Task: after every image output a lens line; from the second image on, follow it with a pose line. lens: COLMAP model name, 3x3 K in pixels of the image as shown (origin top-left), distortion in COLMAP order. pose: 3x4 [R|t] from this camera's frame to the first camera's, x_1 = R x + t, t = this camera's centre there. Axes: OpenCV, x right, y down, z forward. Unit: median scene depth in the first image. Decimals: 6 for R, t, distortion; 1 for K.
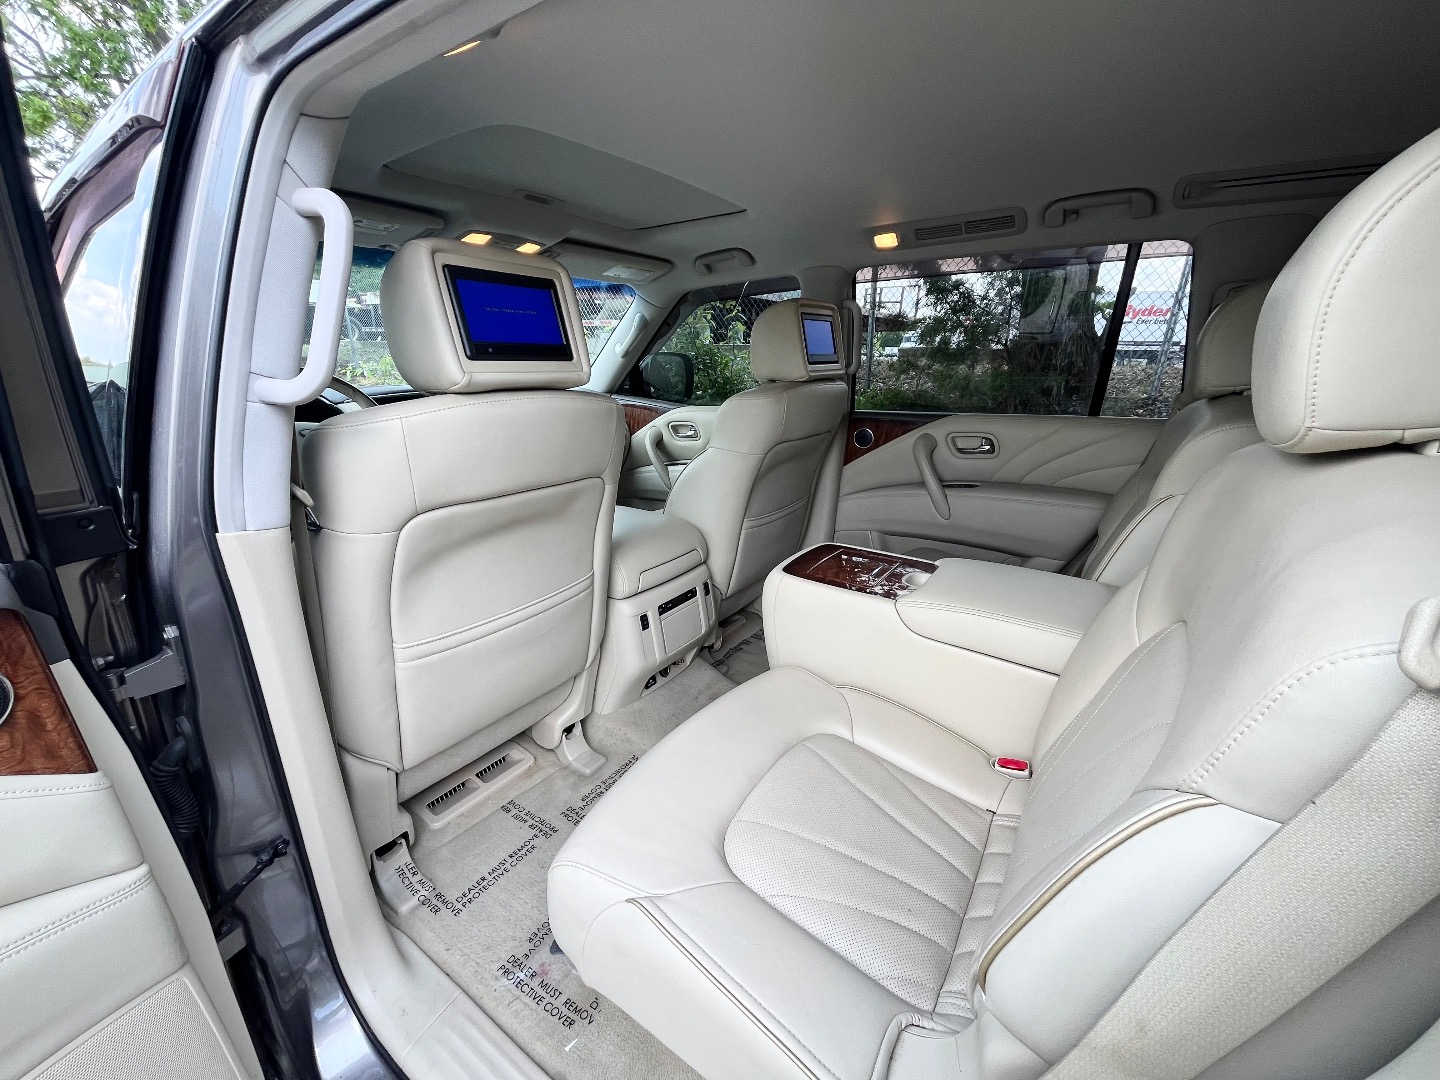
lens RADIAL K [[583.8, 0, 717.1], [0, 583.8, 539.9], [0, 0, 1]] dist [-0.002484, 0.000258]
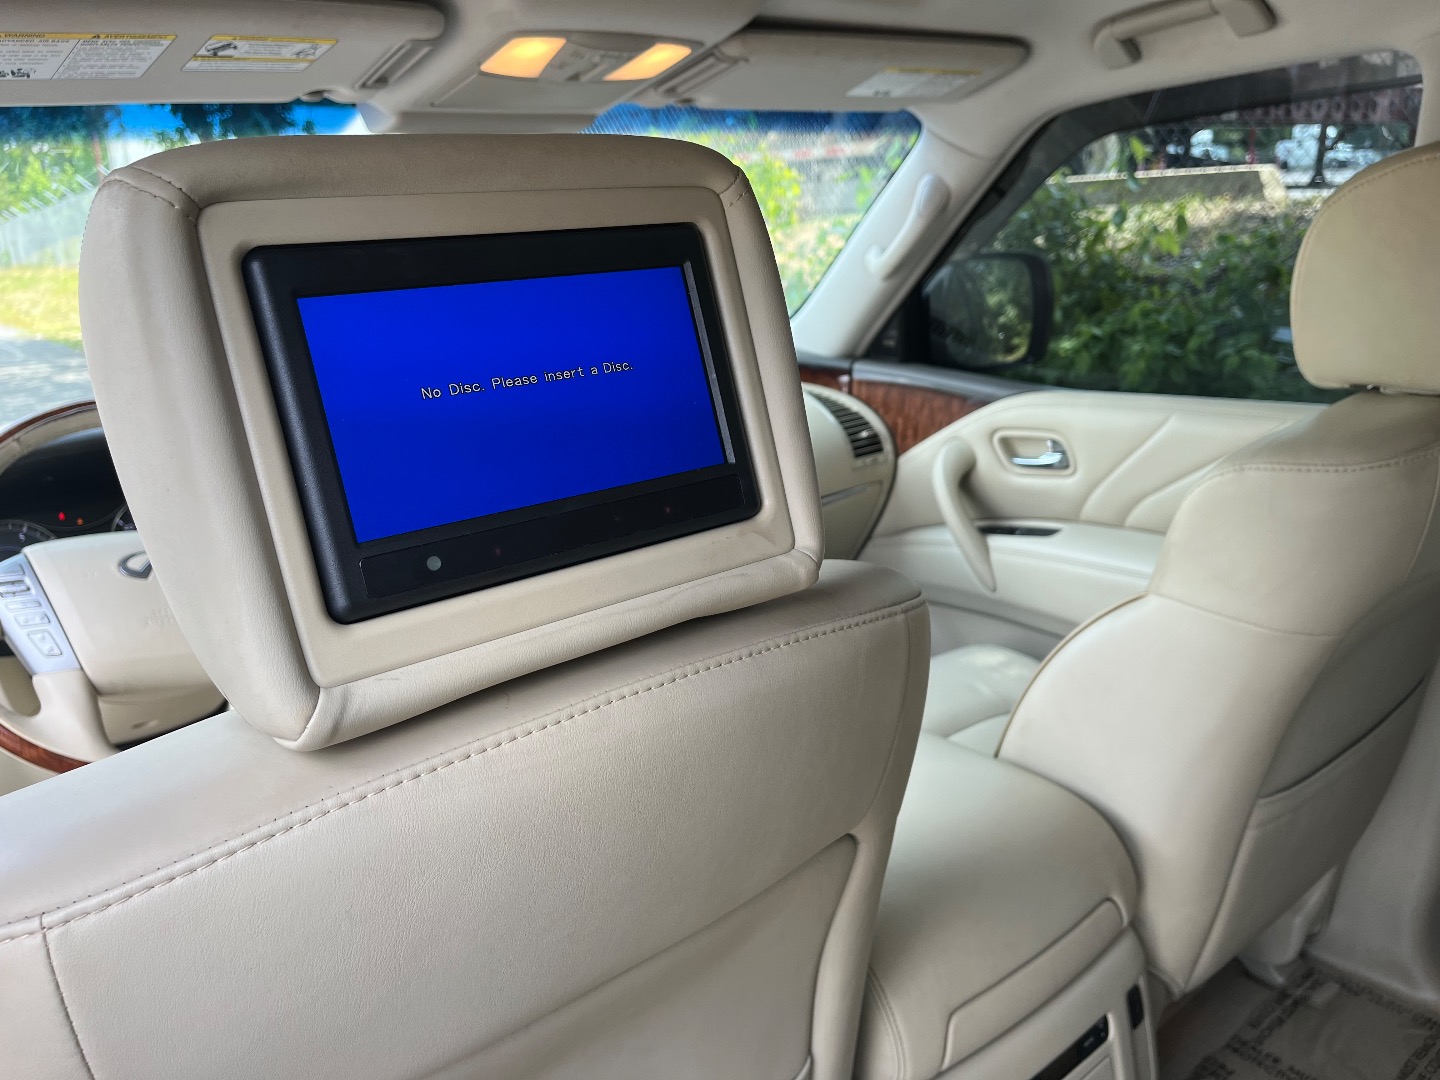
lens RADIAL K [[1100.6, 0, 714.5], [0, 1100.6, 540.6], [0, 0, 1]] dist [0.058061, -0.093479]
pose [[0.959009, 0.020373, -0.282641, -0.085601], [-0.021962, 0.999756, -0.002456, -0.203166], [0.282522, 0.008562, 0.959223, 0.351868]]
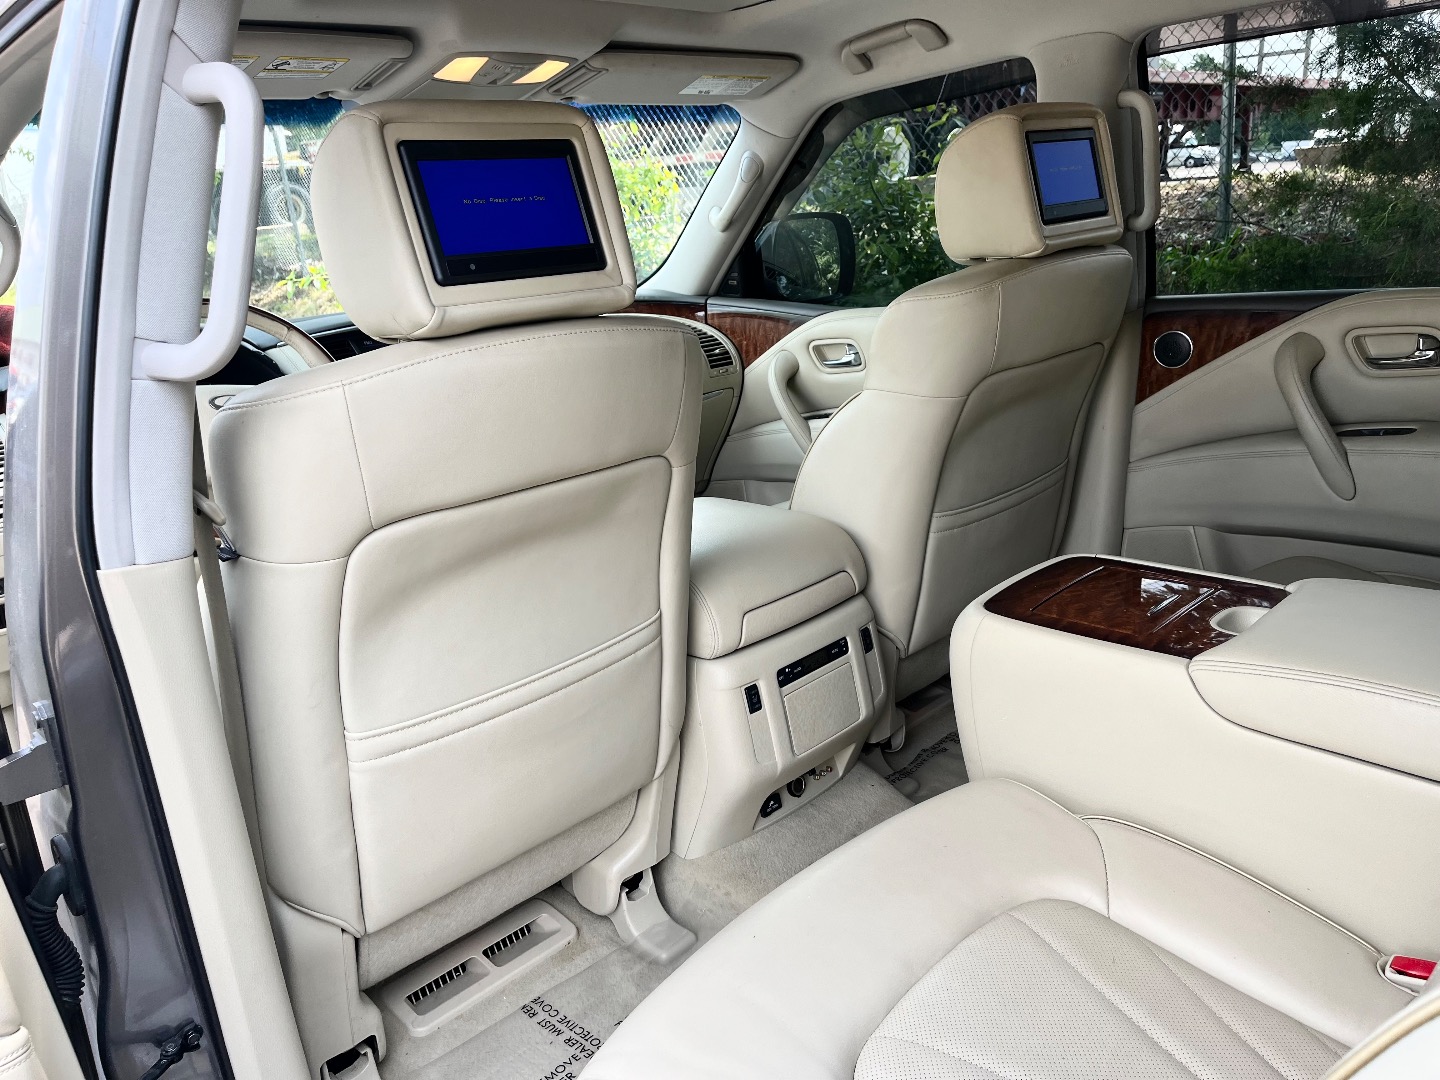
lens RADIAL K [[1091.5, 0, 720.0], [0, 1091.5, 540.0], [0, 0, 1]] dist [0.068069, -0.084390]
pose [[0.979924, -0.028064, -0.197388, 0.060860], [0.026653, 0.999597, -0.009799, -0.006536], [0.197583, 0.004342, 0.980276, -0.068710]]
